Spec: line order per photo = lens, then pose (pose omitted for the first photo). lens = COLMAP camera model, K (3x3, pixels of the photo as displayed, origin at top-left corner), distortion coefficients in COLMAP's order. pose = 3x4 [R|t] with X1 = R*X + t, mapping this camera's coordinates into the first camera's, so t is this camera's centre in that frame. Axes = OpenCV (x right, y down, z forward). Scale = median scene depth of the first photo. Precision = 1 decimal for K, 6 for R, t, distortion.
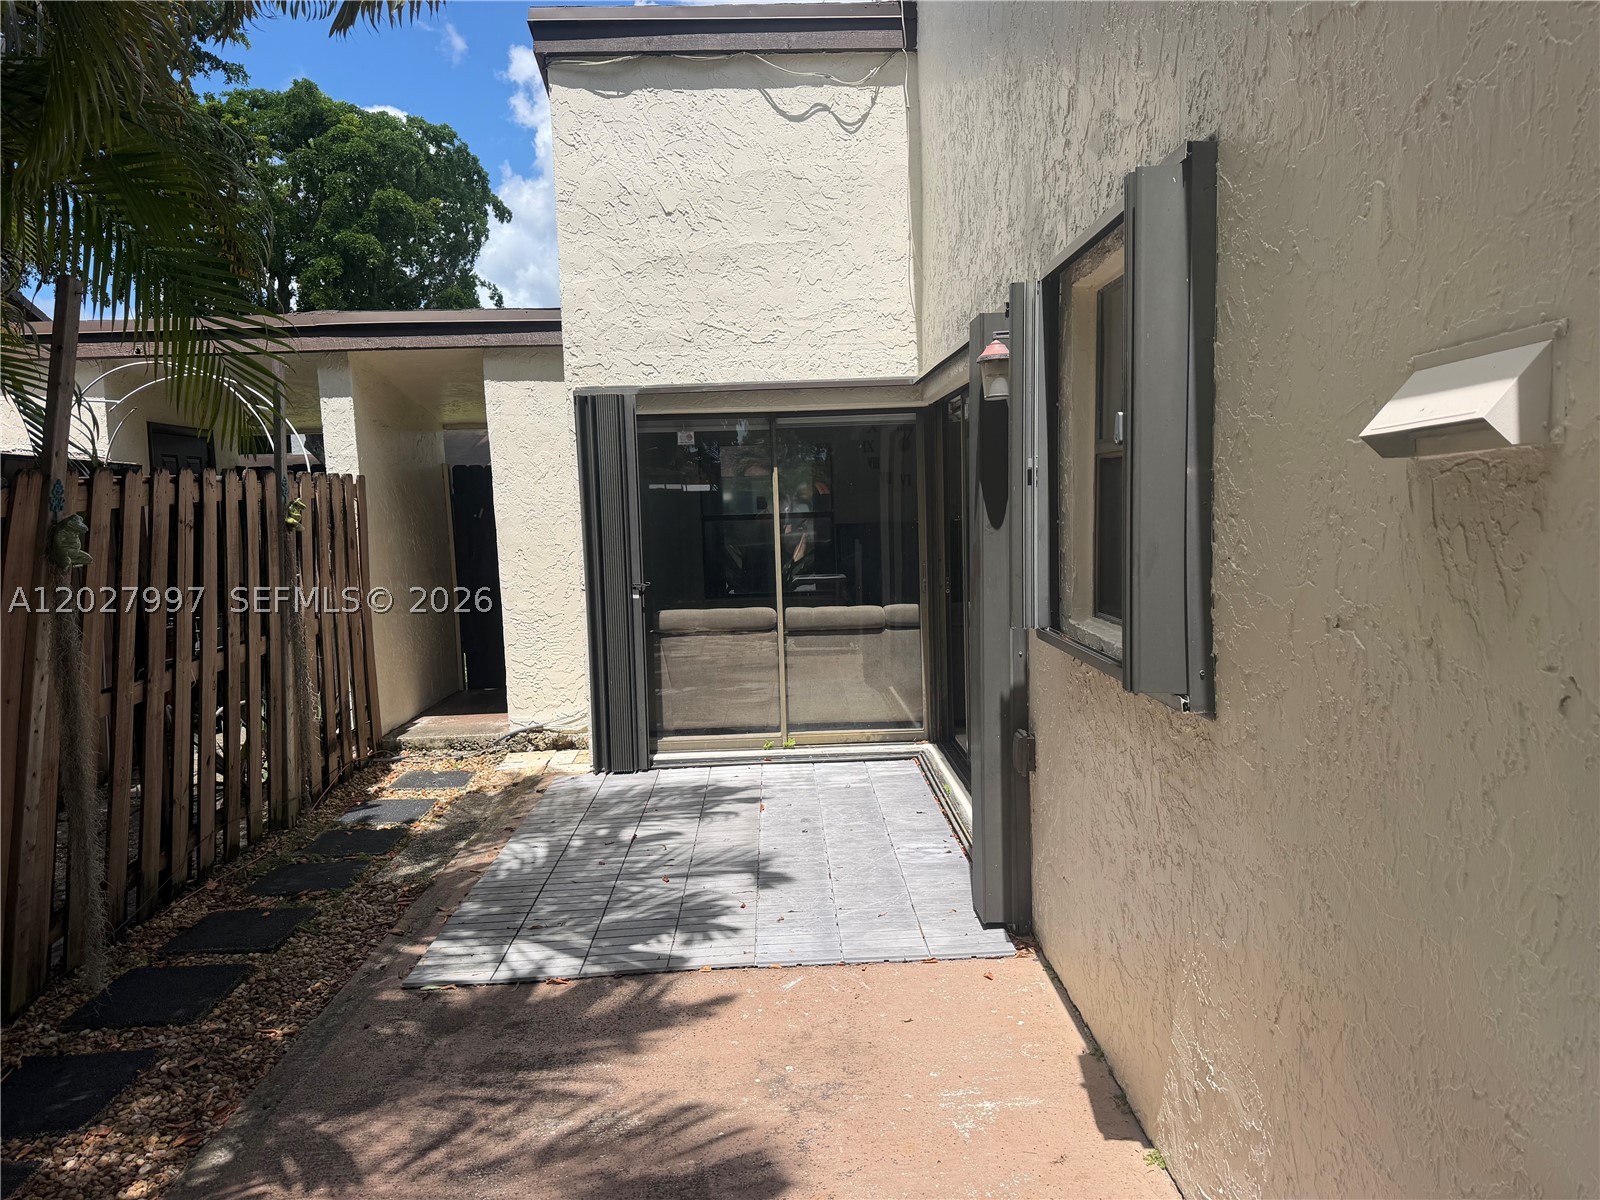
lens RADIAL K [[1117.3, 0, 801.1], [0, 1117.3, 610.8], [0, 0, 1]] dist [0.185025, -0.348408]
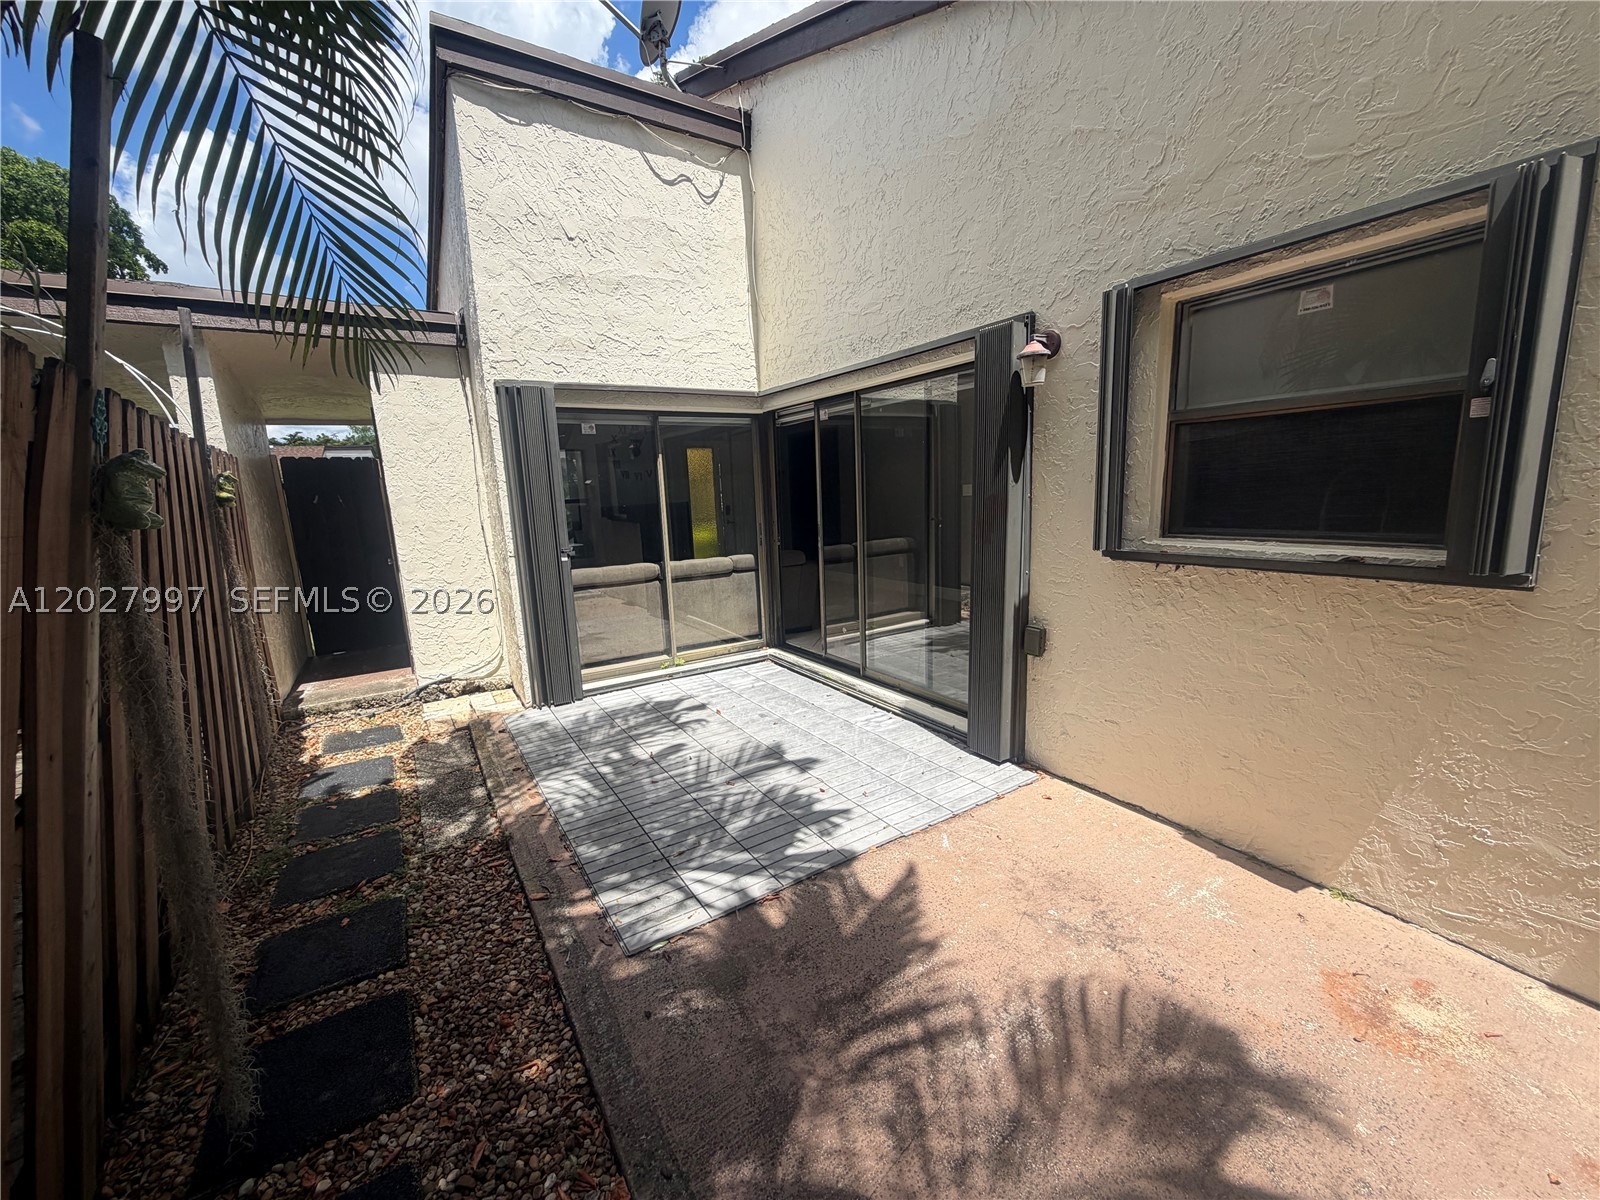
lens RADIAL K [[640.4, 0, 802.7], [0, 640.4, 602.3], [0, 0, 1]] dist [0.010274, -0.004089]
pose [[0.857003, -0.092937, 0.506861, -0.288971], [0.063298, 0.995139, 0.075443, -0.002502], [-0.511409, -0.032571, 0.858720, 0.282206]]
